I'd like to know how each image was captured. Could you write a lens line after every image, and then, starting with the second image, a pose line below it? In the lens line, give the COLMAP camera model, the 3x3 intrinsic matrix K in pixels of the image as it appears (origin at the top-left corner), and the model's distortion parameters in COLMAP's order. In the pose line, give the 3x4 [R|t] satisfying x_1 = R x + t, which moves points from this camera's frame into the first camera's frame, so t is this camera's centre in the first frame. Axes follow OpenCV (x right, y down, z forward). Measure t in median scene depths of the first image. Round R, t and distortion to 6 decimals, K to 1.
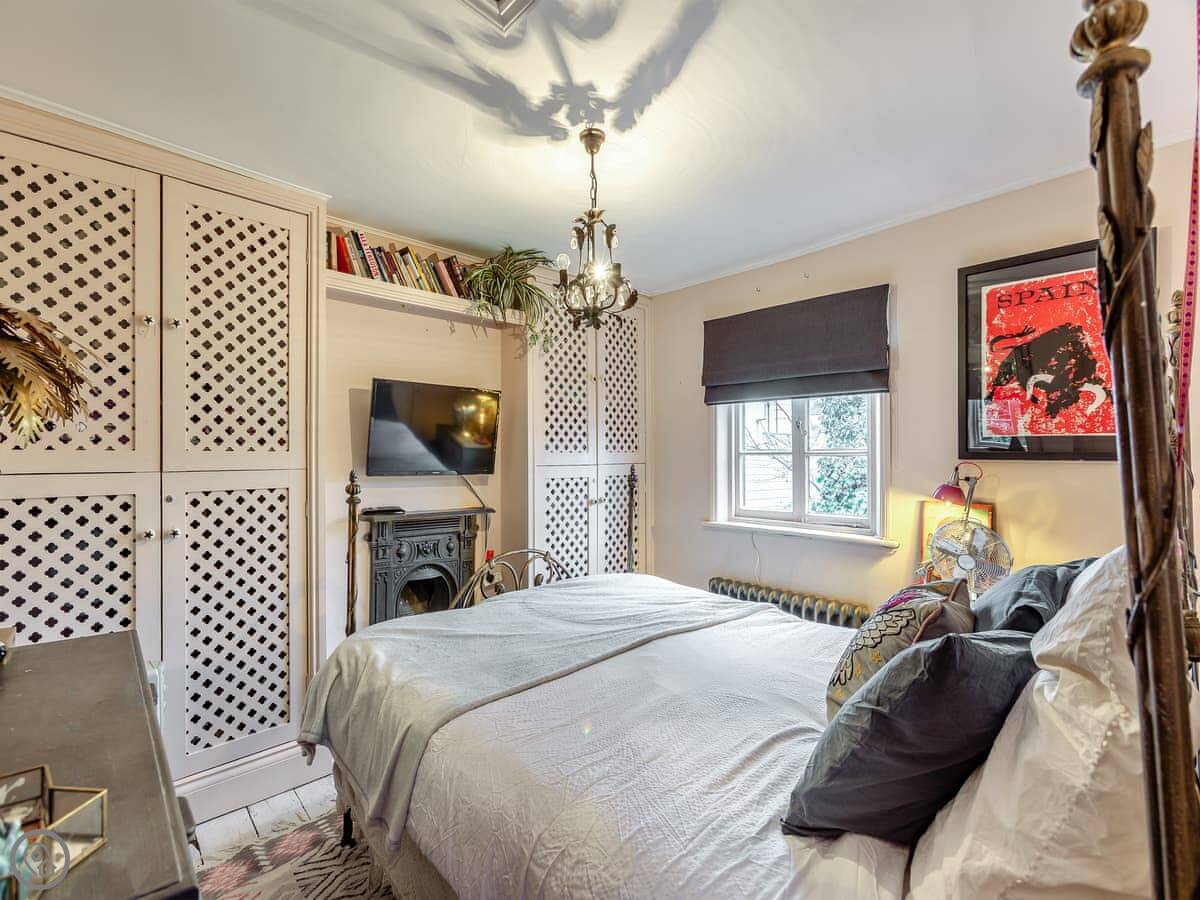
lens RADIAL K [[537.2, 0, 596.5], [0, 537.2, 452.1], [0, 0, 1]] dist [-0.018443, 0.014990]
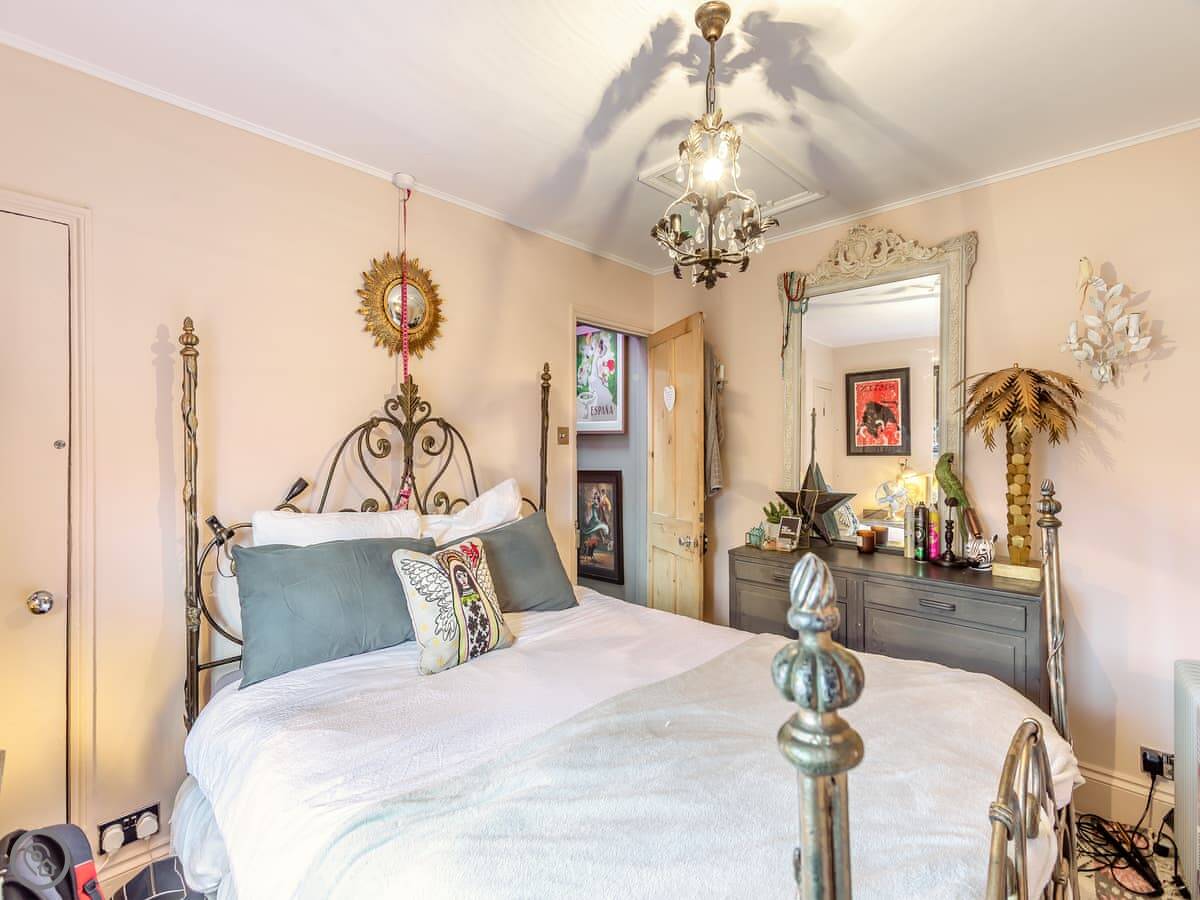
lens RADIAL K [[537.2, 0, 596.5], [0, 537.2, 452.1], [0, 0, 1]] dist [-0.018443, 0.014990]
pose [[-0.999016, -0.000032, -0.044346, 0.207299], [-0.000386, 0.999968, 0.007987, -0.001358], [0.044345, 0.007996, -0.998984, 1.957649]]
